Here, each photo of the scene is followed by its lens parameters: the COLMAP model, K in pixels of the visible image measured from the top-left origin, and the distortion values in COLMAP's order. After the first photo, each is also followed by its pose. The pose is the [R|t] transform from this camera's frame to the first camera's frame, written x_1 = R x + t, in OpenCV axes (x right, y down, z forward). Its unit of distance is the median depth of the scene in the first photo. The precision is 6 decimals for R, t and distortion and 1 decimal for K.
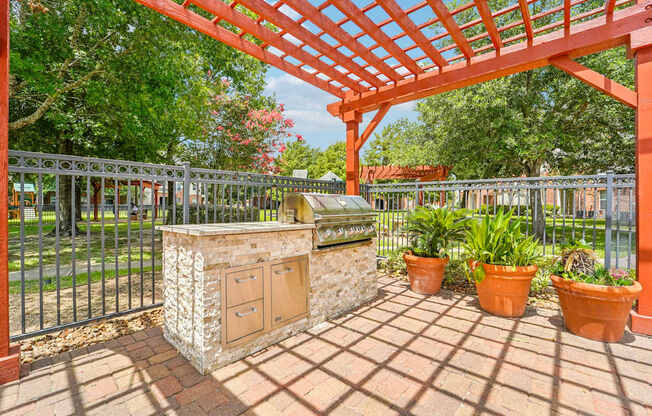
lens RADIAL K [[277.6, 0, 326.0], [0, 277.6, 208.0], [0, 0, 1]] dist [-0.024558, -0.000015]
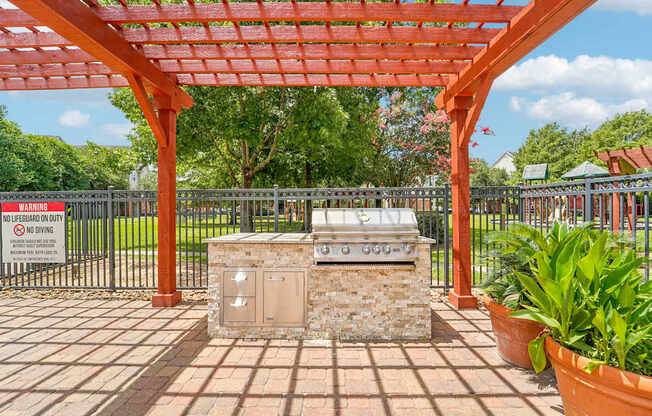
lens RADIAL K [[277.6, 0, 326.0], [0, 277.6, 208.0], [0, 0, 1]] dist [-0.024558, -0.000015]
pose [[0.649882, -0.008462, -0.759988, 0.754742], [0.000365, 0.999941, -0.010822, -0.047124], [0.760035, 0.006756, 0.649847, 0.358175]]
